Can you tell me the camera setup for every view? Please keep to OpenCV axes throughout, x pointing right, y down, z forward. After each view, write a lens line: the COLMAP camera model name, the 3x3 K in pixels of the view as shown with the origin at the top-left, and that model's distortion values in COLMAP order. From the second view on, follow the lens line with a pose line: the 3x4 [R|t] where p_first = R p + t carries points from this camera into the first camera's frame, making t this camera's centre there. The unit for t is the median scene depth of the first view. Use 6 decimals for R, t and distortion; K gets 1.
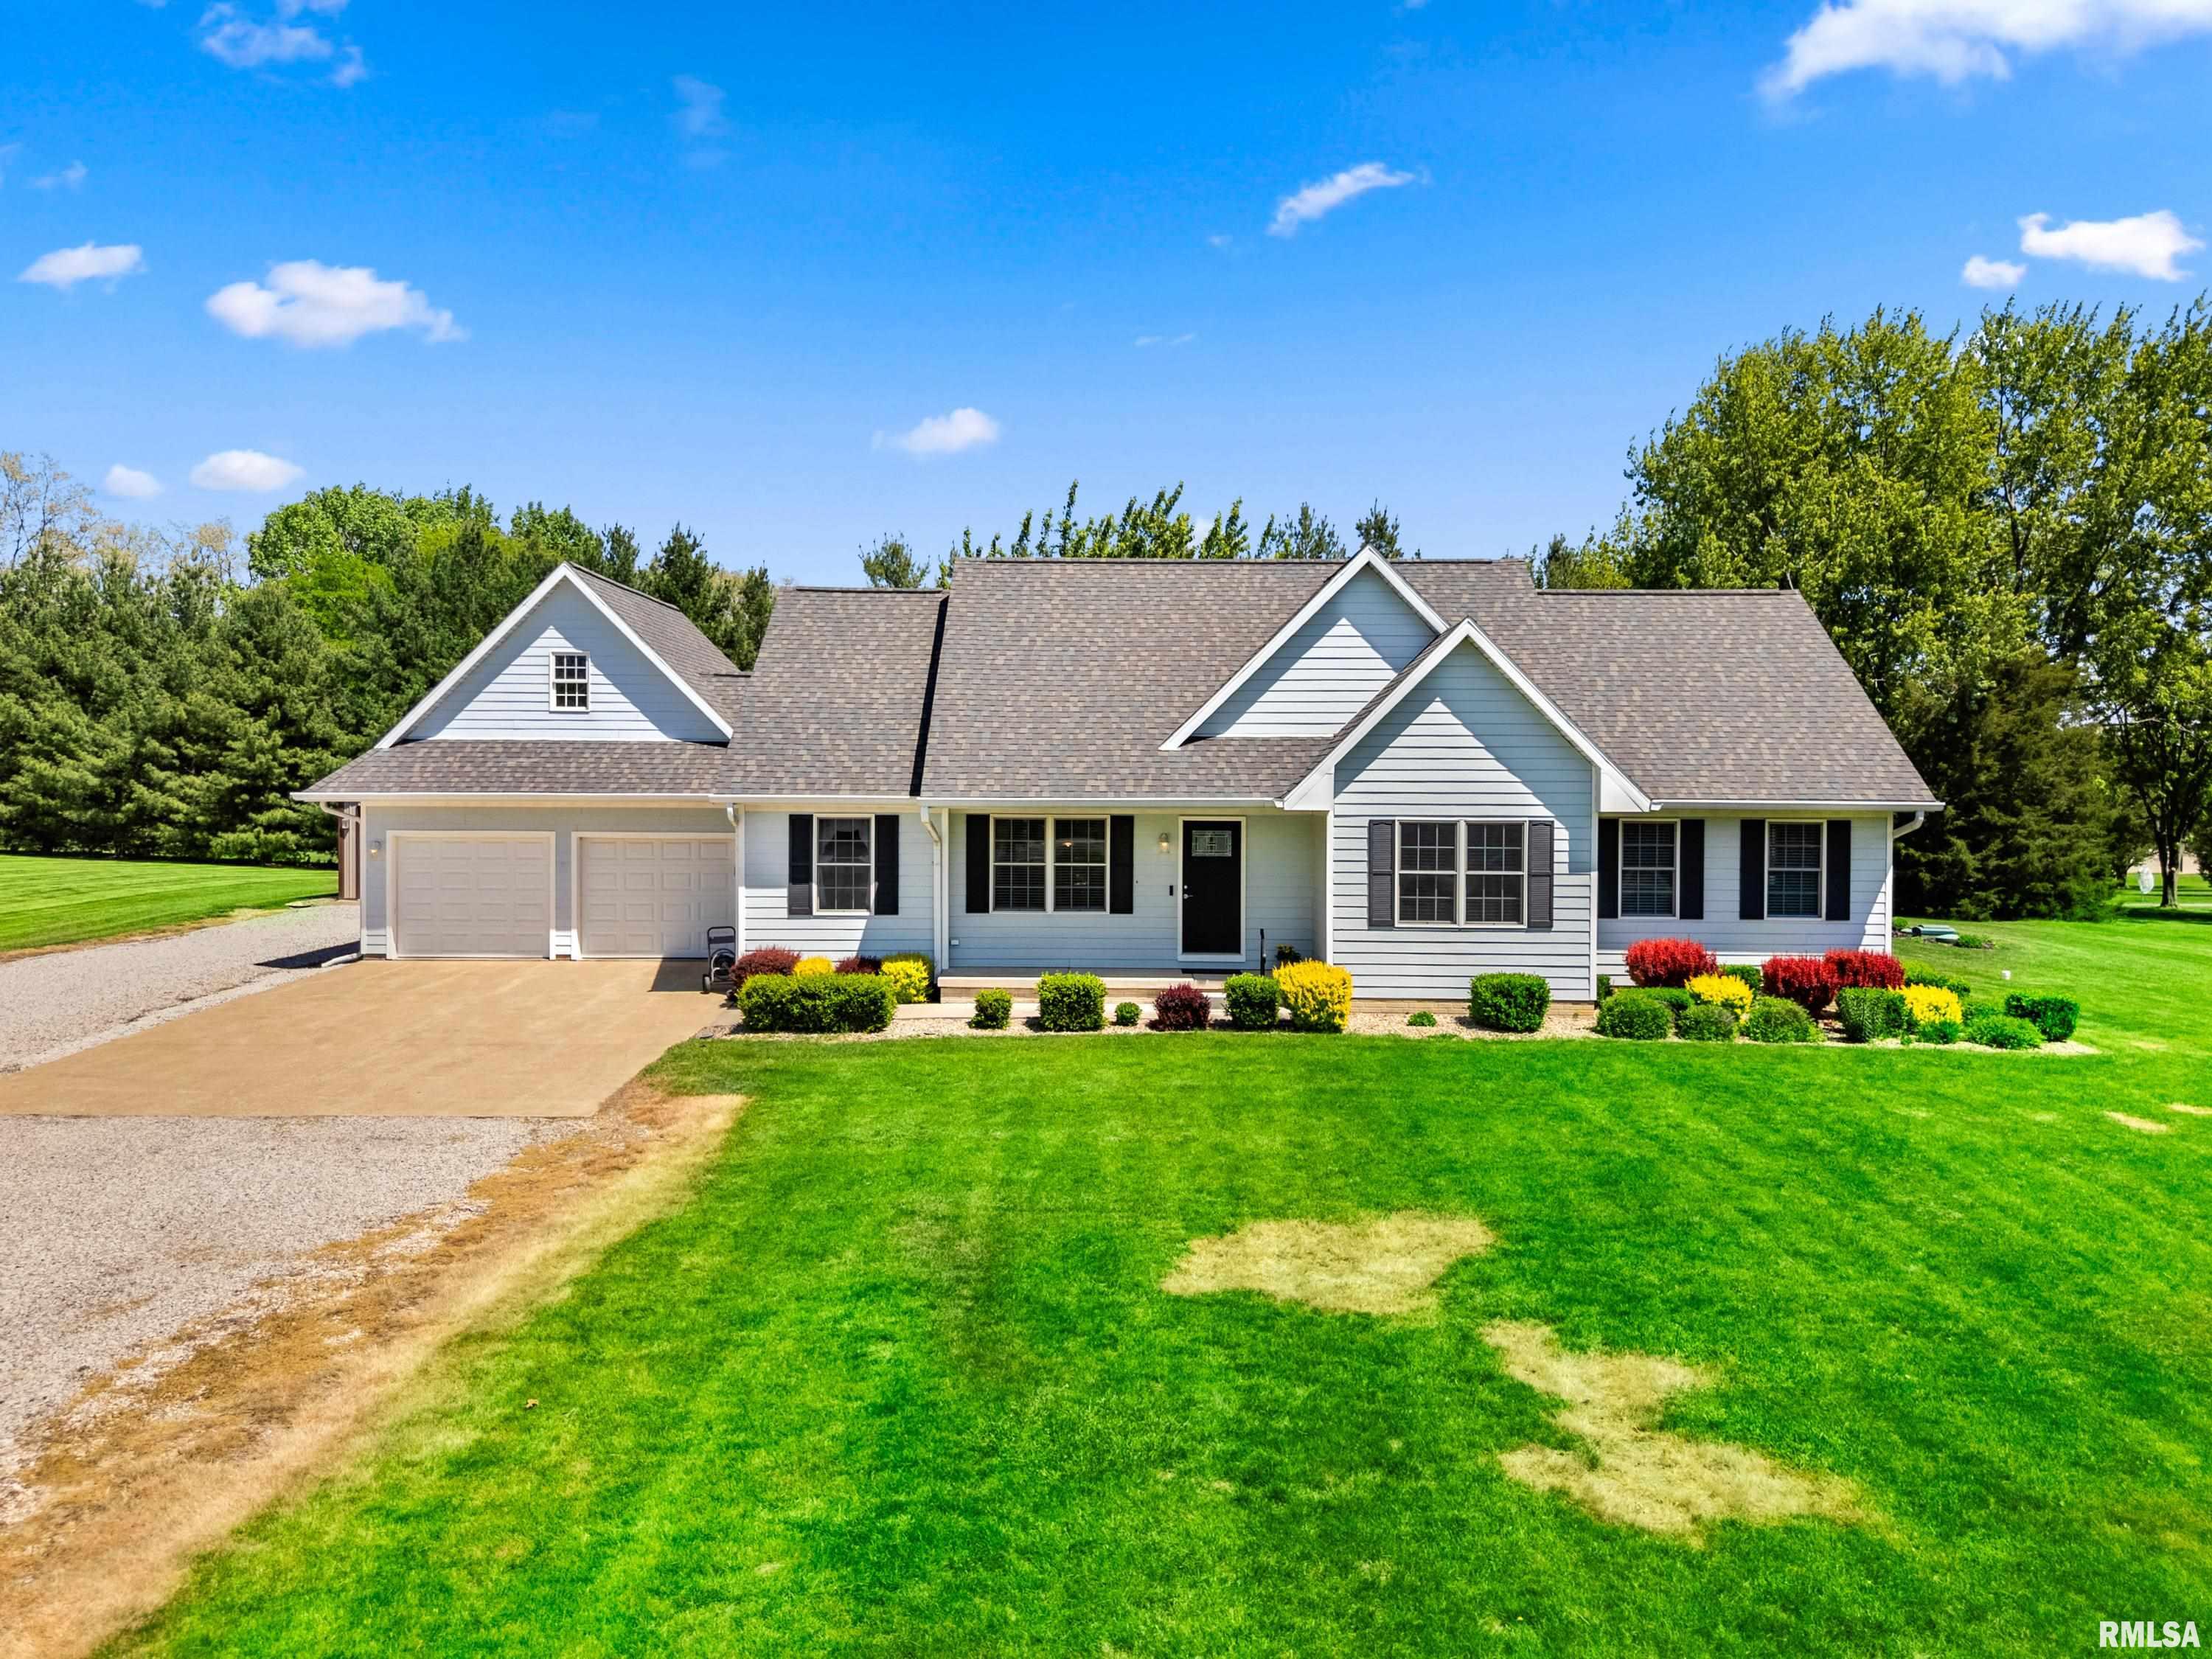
lens RADIAL K [[1645.6, 0, 1106.0], [0, 1645.6, 829.5], [0, 0, 1]] dist [0.074445, -0.092331]
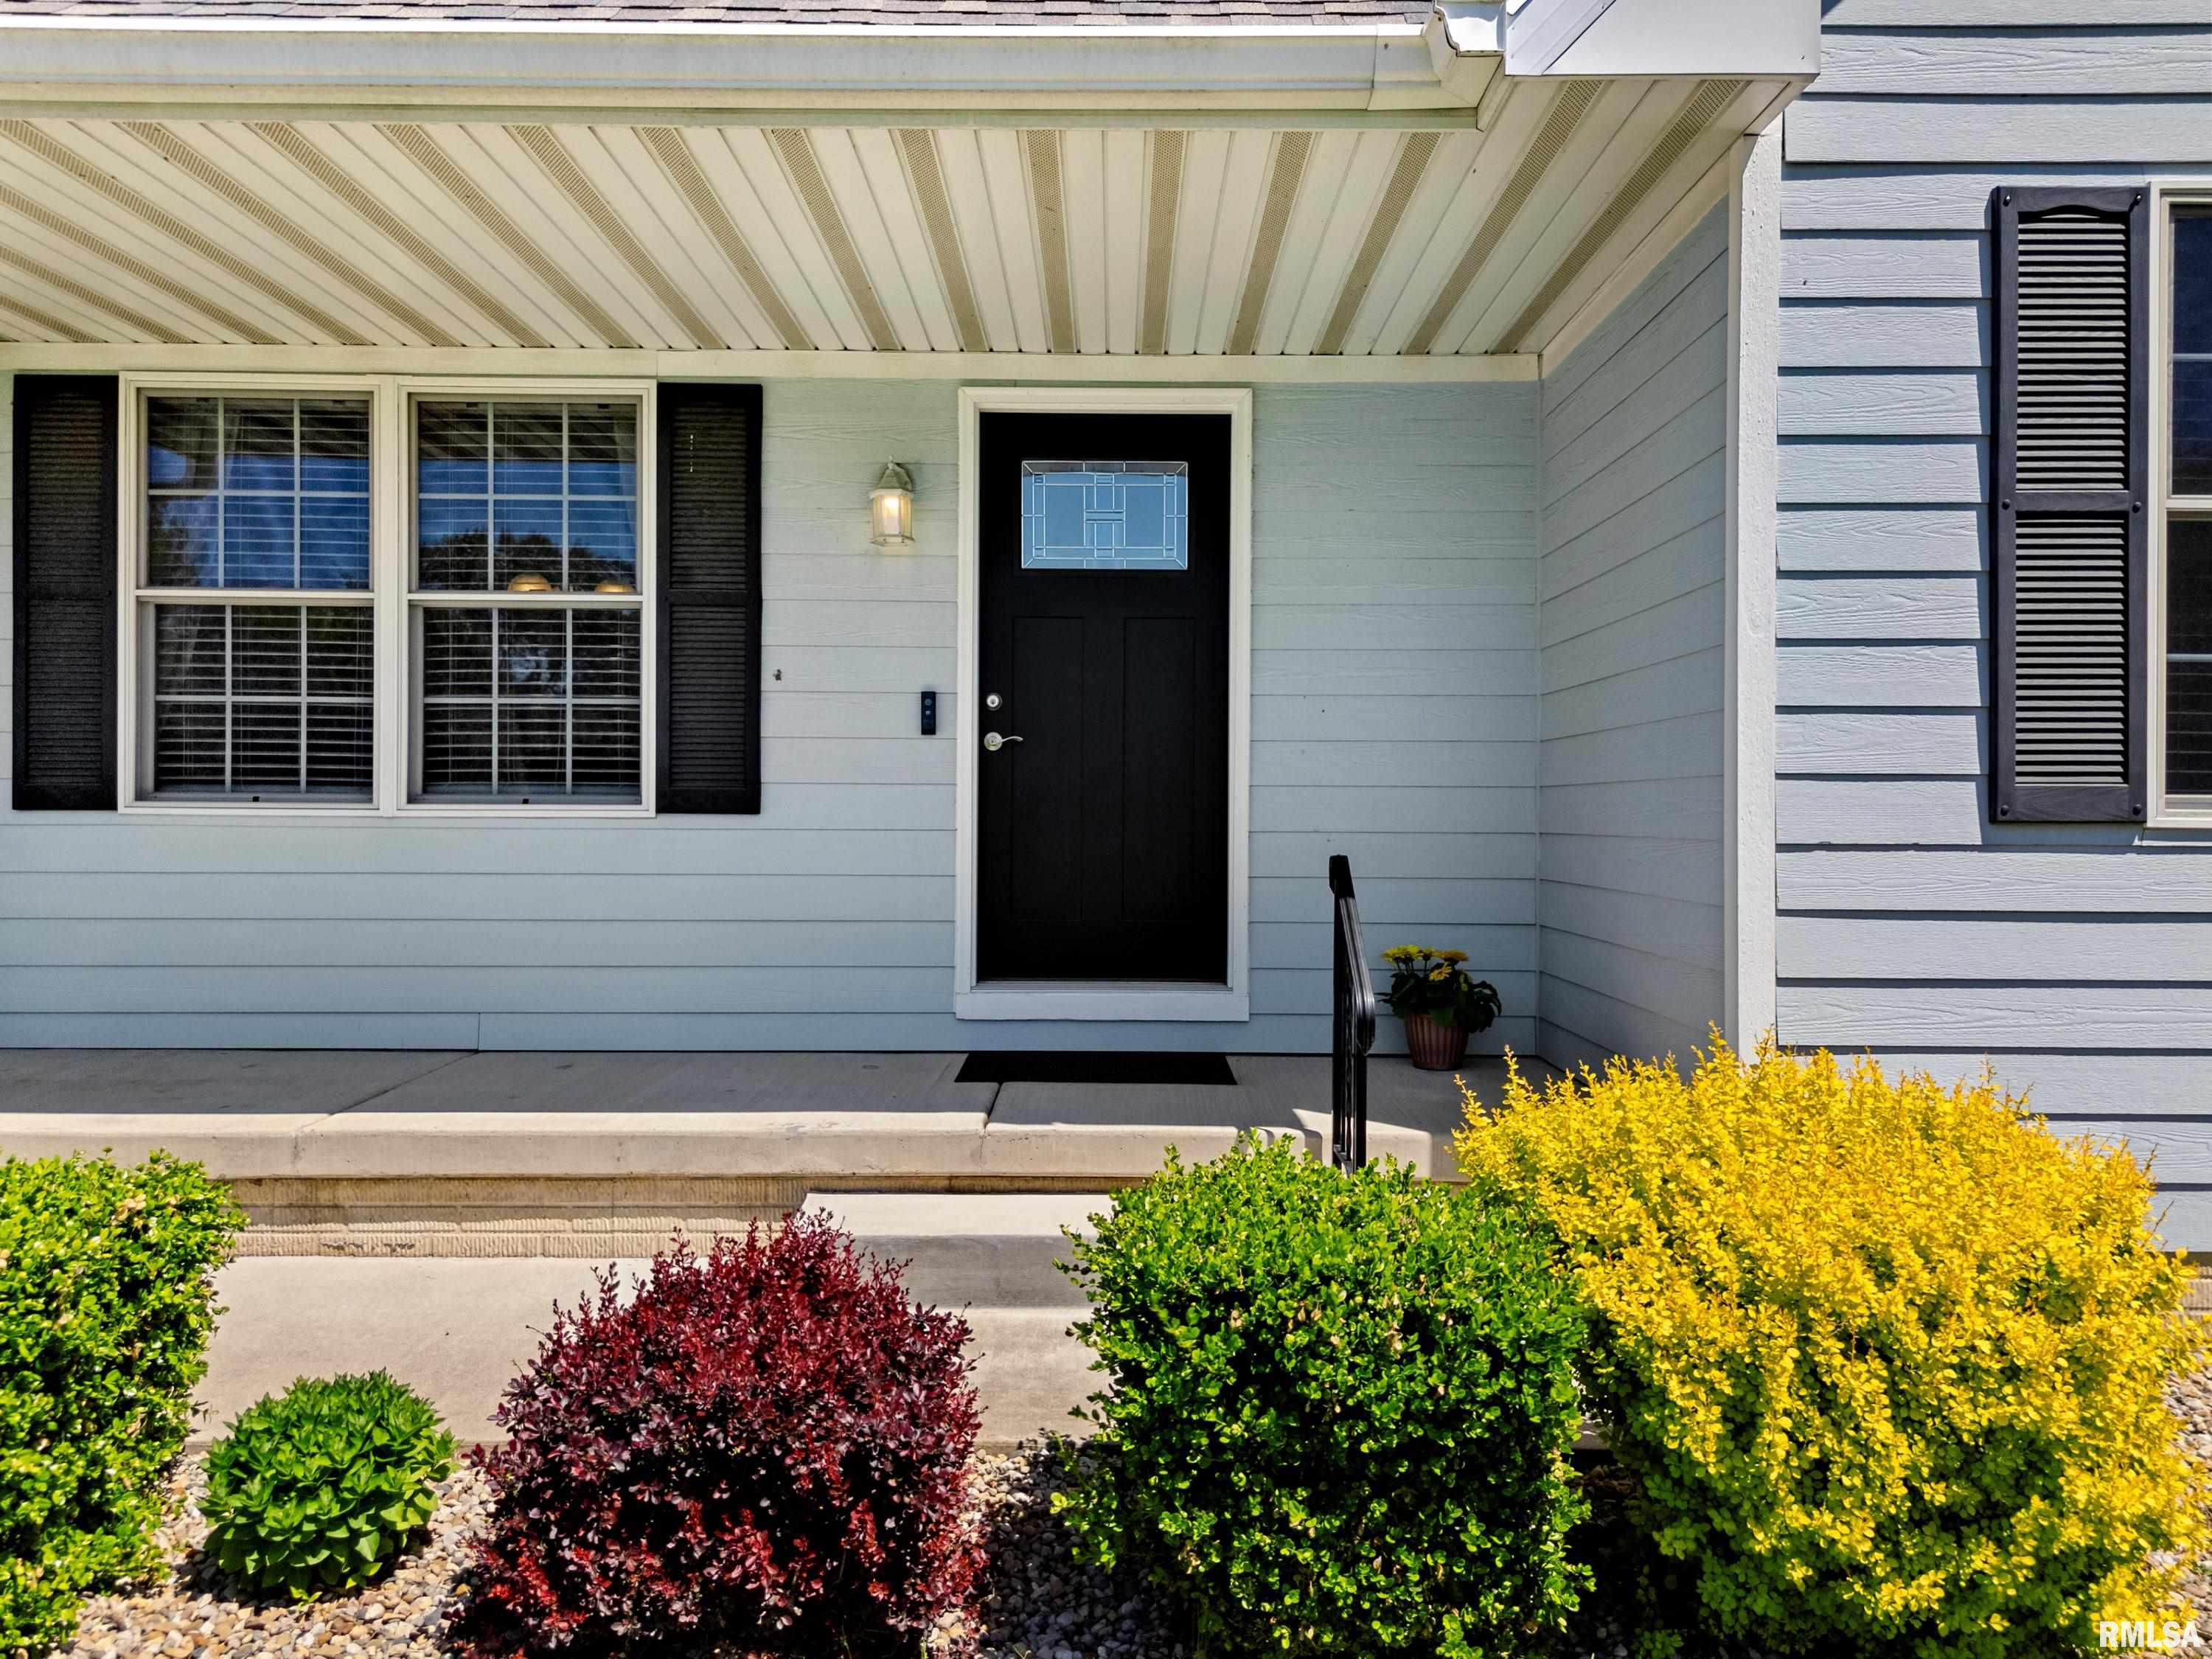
lens RADIAL K [[1625.7, 0, 1095.0], [0, 1625.7, 826.3], [0, 0, 1]] dist [0.081967, -0.094074]
pose [[0.999995, 0.002719, -0.001453, 0.064200], [-0.002759, 0.999592, -0.028425, 0.059541], [0.001375, 0.028429, 0.999595, 0.779969]]
